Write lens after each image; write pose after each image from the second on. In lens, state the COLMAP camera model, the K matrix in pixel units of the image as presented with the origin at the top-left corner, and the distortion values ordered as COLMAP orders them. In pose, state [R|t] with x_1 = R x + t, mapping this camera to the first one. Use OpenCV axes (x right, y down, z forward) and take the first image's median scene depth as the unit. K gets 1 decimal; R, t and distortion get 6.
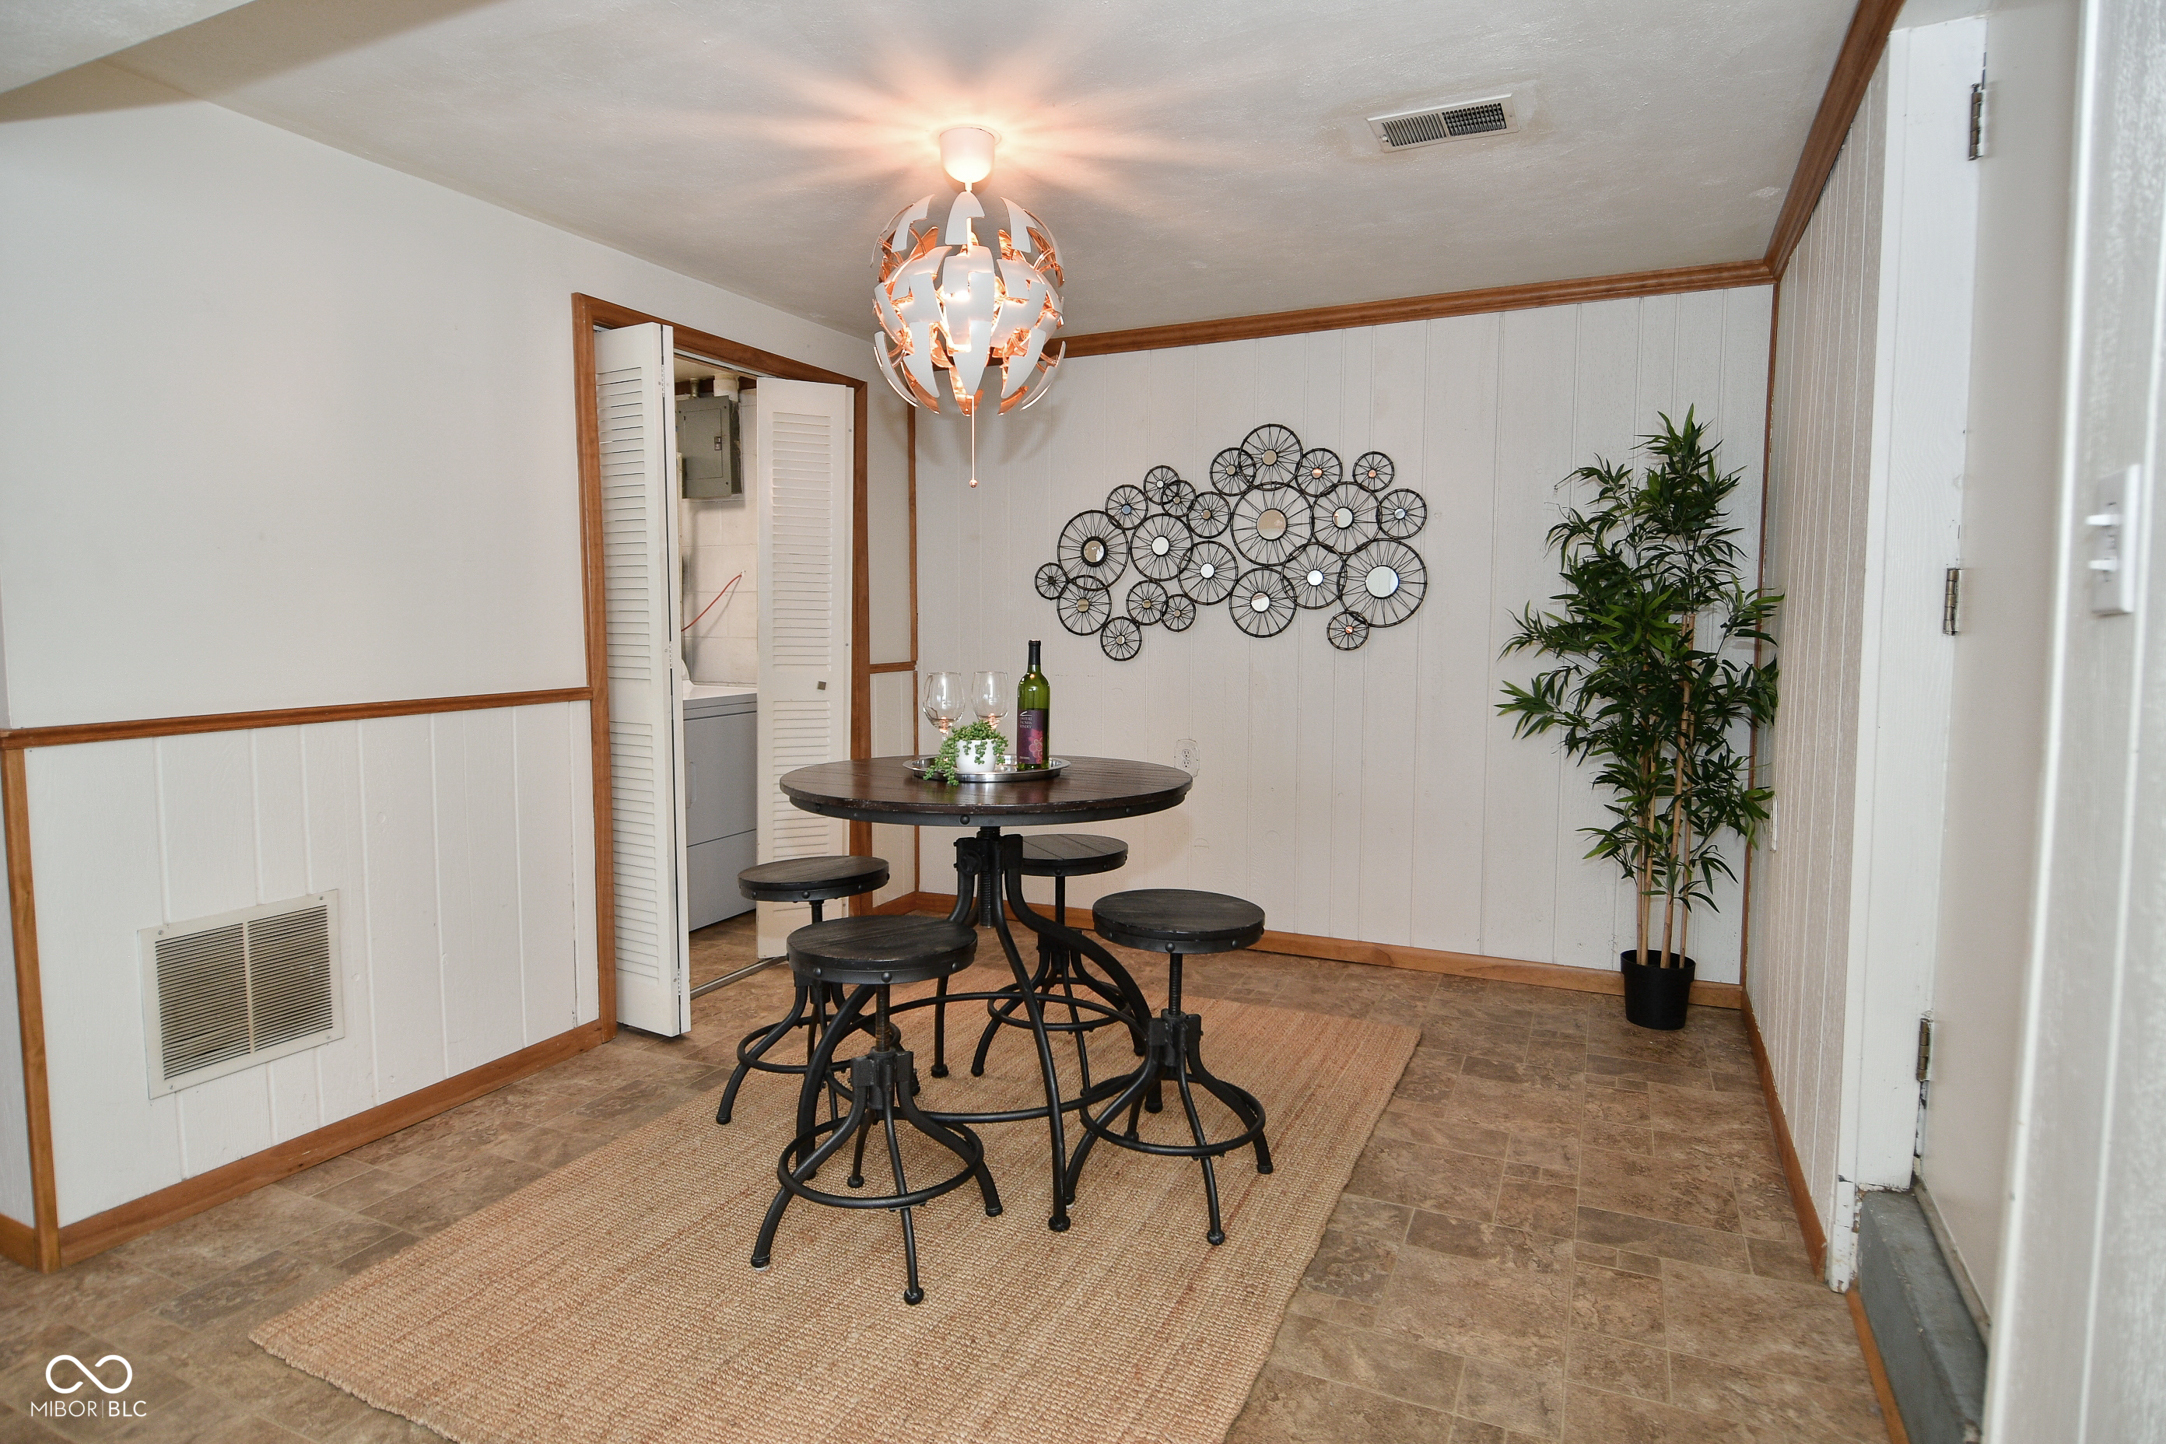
lens RADIAL K [[1140.2, 0, 1077.4], [0, 1140.2, 701.7], [0, 0, 1]] dist [0.013793, -0.021777]
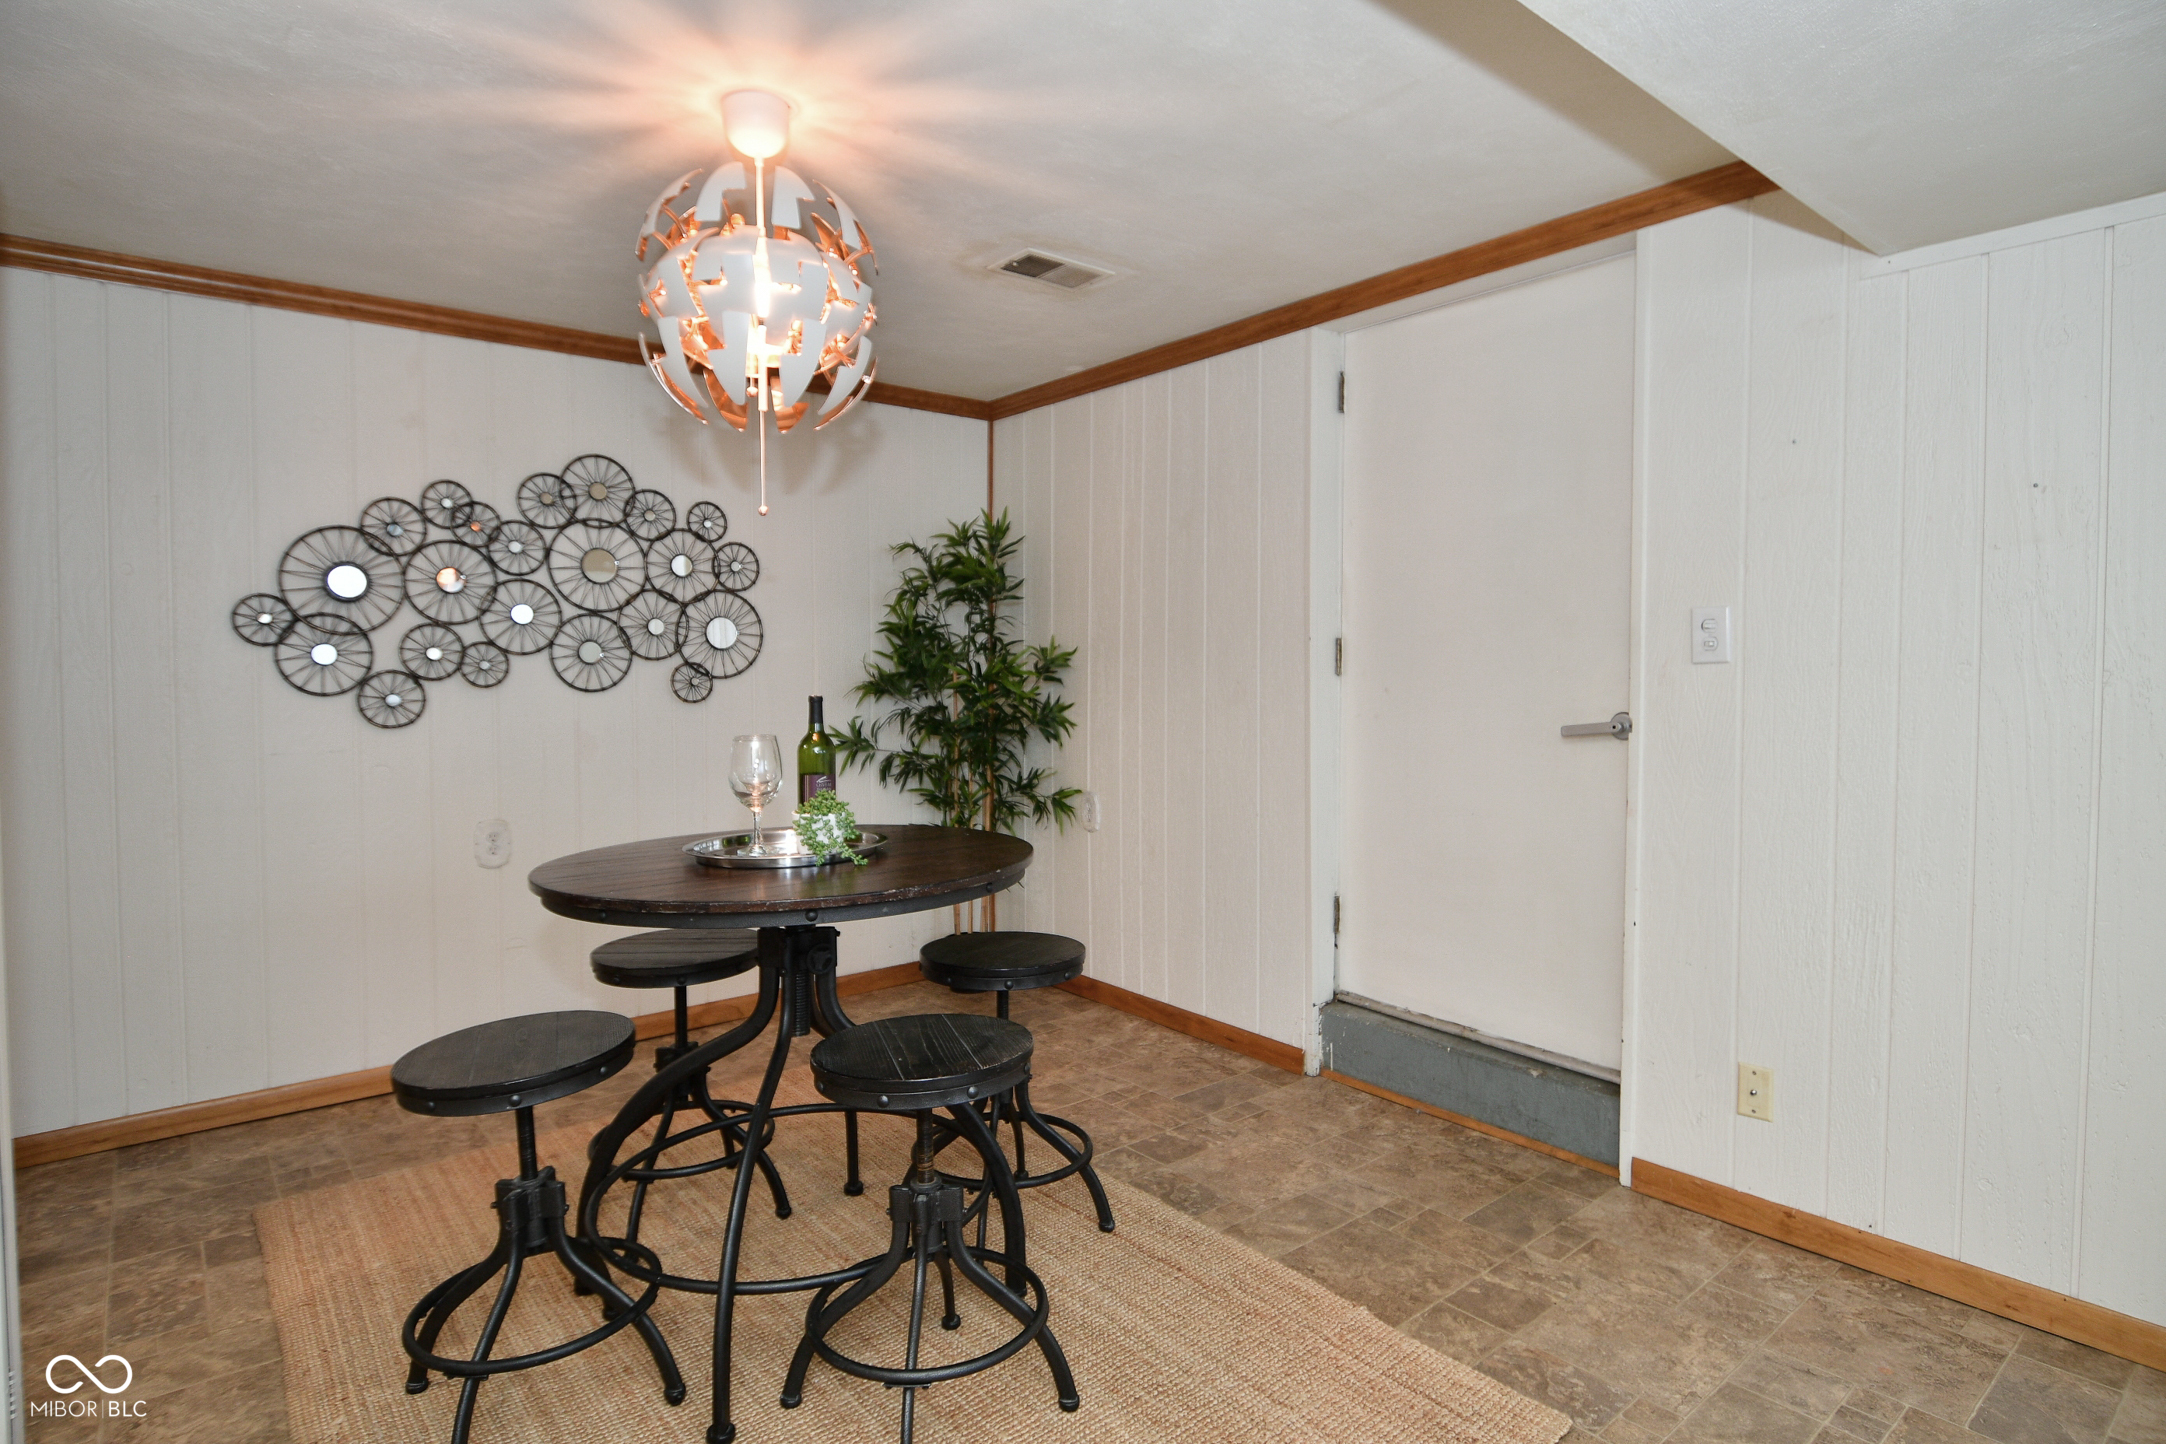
lens RADIAL K [[1140.2, 0, 1087.6], [0, 1140.2, 699.2], [0, 0, 1]] dist [0.013793, -0.021777]
pose [[0.434263, -0.029873, 0.900291, -0.579567], [0.072248, 0.997385, -0.001755, -0.026766], [-0.897884, 0.065806, 0.435285, 0.334156]]
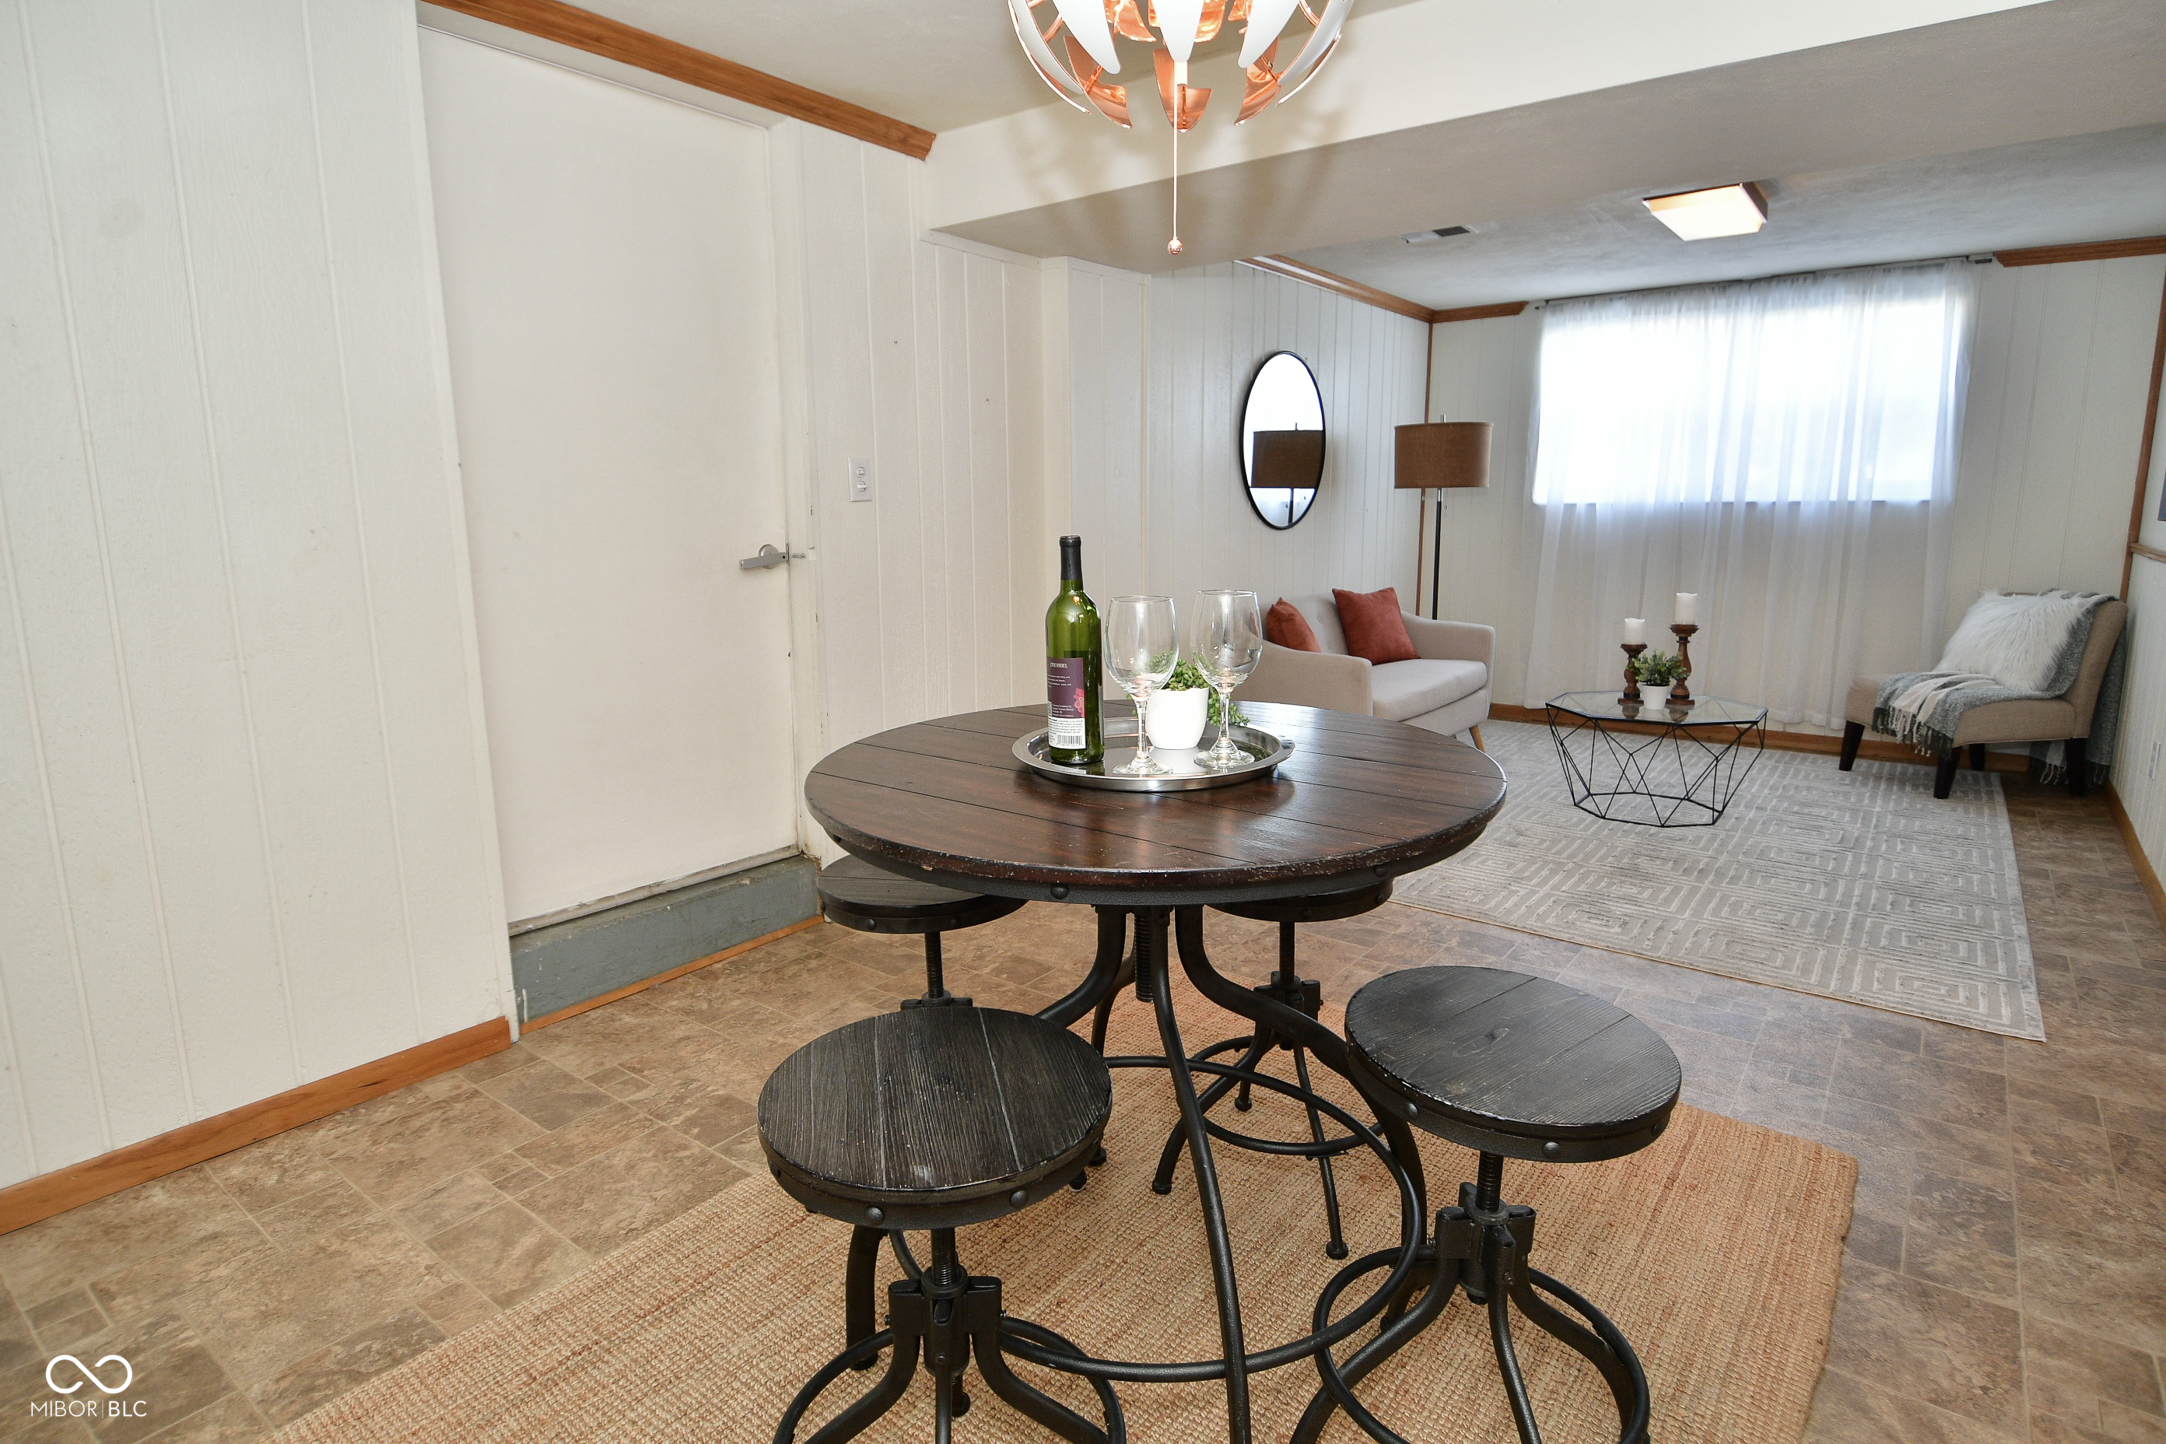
lens RADIAL K [[1140.2, 0, 1090.7], [0, 1140.2, 730.7], [0, 0, 1]] dist [0.013793, -0.021777]
pose [[-0.977887, -0.033706, 0.206399, -0.131632], [0.022968, 0.963649, 0.266183, -0.086559], [-0.207868, 0.265037, -0.941566, 1.220669]]
